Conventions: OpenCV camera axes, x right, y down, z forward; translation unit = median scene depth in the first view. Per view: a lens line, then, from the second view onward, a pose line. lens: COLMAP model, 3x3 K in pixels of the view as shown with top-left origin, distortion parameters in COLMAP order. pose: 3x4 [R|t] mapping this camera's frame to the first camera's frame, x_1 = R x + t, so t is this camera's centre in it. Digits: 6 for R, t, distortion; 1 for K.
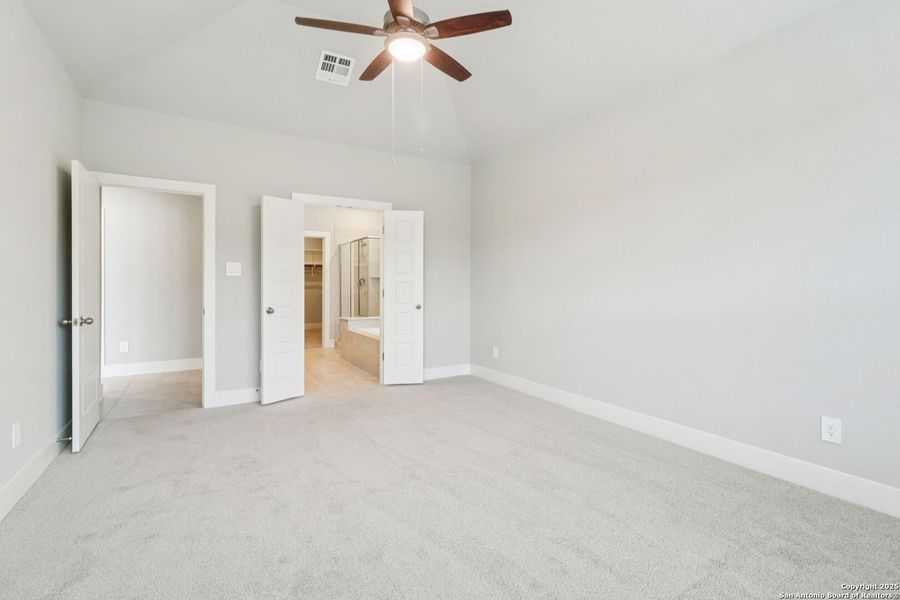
lens RADIAL K [[417.9, 0, 449.0], [0, 417.9, 293.9], [0, 0, 1]] dist [0.003447, 0.000038]
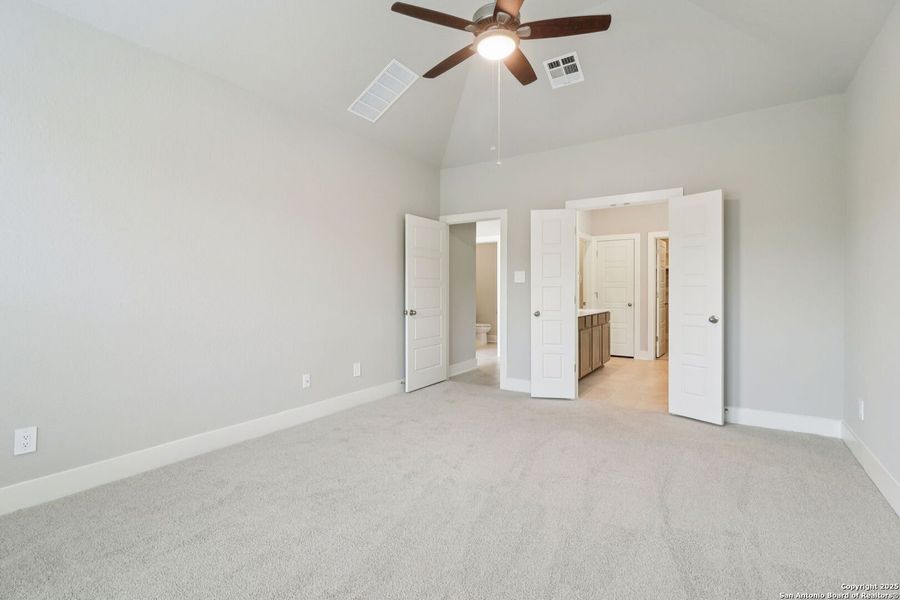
lens RADIAL K [[417.9, 0, 449.0], [0, 417.9, 293.9], [0, 0, 1]] dist [0.003447, 0.000038]
pose [[0.431246, -0.000153, -0.902234, 0.503866], [-0.023305, 0.999664, -0.011308, 0.006968], [0.901933, 0.025903, 0.431098, 0.341397]]
